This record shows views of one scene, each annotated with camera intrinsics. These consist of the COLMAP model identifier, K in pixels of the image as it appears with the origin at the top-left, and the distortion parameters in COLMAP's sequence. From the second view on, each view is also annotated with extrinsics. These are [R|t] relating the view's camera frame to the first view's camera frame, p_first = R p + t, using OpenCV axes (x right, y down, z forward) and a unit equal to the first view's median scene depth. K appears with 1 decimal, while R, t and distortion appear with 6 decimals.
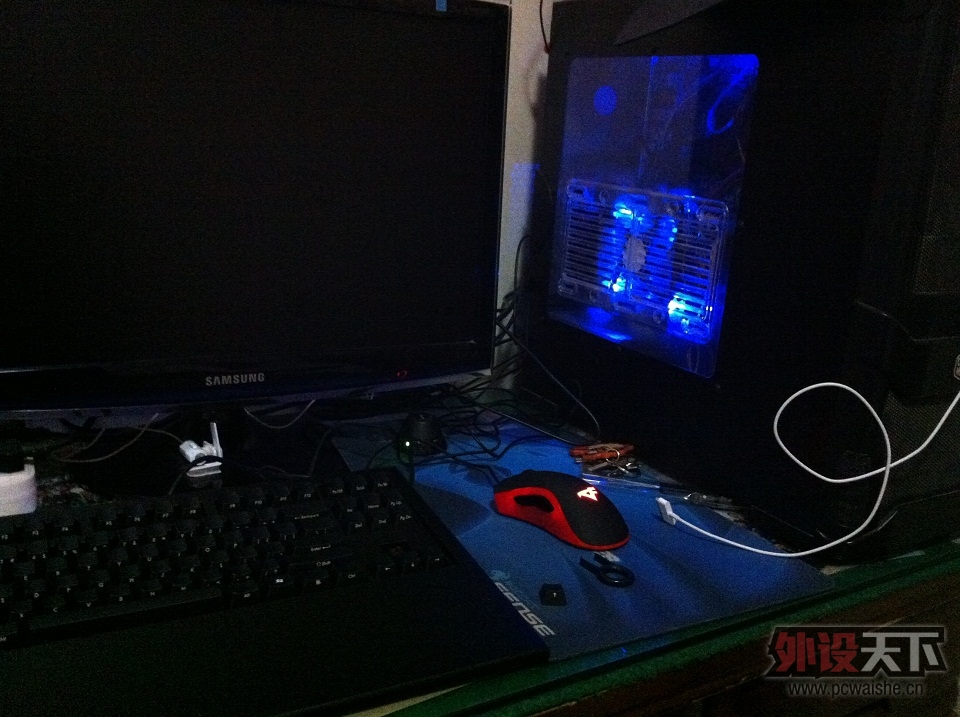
lens RADIAL K [[895.5, 0, 483.1], [0, 895.5, 363.1], [0, 0, 1]] dist [0.055380, -0.223460]
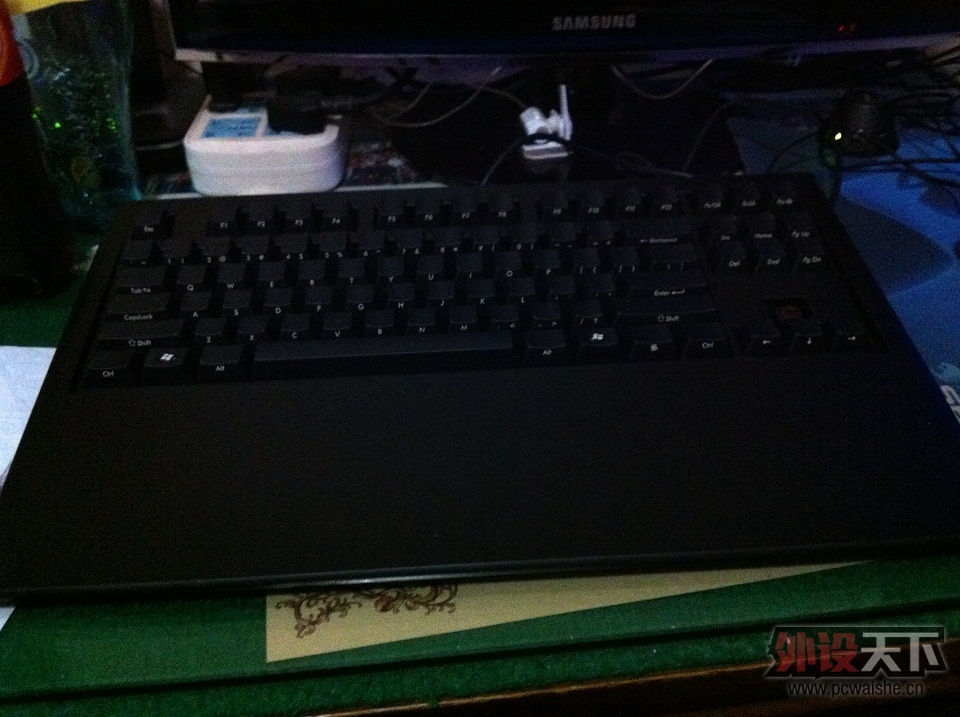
lens RADIAL K [[895.5, 0, 483.1], [0, 895.5, 363.1], [0, 0, 1]] dist [0.055380, -0.223460]
pose [[0.894602, 0.189742, -0.404581, -0.019676], [-0.032724, 0.930763, 0.364155, 0.012816], [0.445664, -0.312534, 0.838872, 0.288629]]
